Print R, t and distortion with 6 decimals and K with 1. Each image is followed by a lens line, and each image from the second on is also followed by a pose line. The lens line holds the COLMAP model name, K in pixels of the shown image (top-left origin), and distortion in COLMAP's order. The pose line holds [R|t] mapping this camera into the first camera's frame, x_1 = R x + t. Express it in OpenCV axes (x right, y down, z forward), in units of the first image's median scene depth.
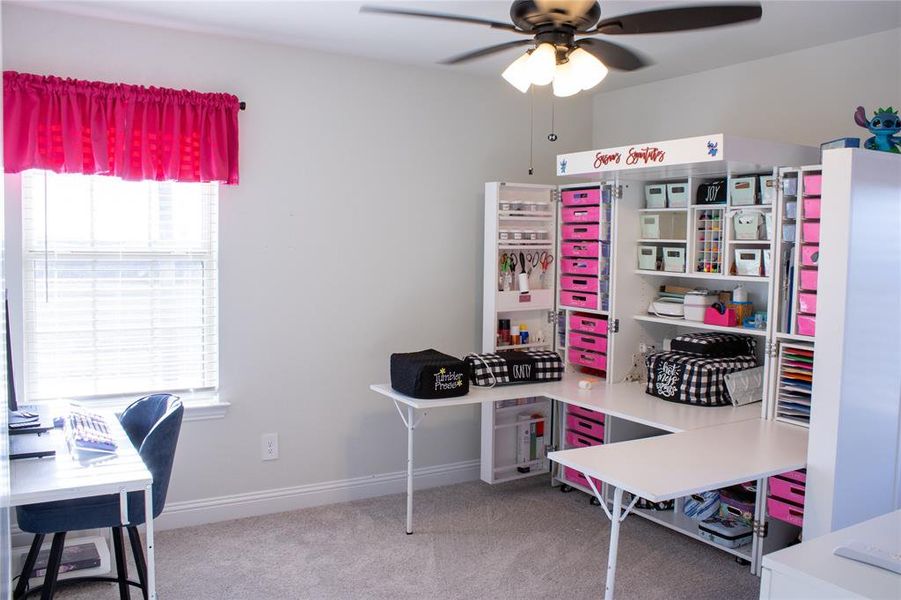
lens RADIAL K [[761.9, 0, 463.2], [0, 761.9, 299.8], [0, 0, 1]] dist [-0.131458, 0.102253]
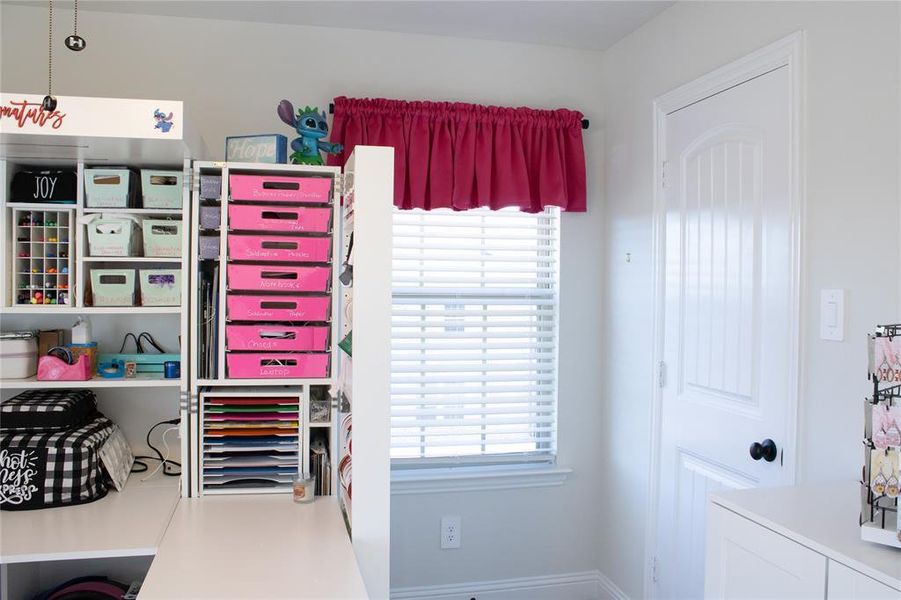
lens RADIAL K [[761.9, 0, 463.2], [0, 761.9, 299.8], [0, 0, 1]] dist [-0.131458, 0.102253]
pose [[0.329610, -0.040141, 0.943263, -0.183225], [0.062260, 0.997845, 0.020708, -0.032446], [-0.942062, 0.051901, 0.331399, 0.451753]]
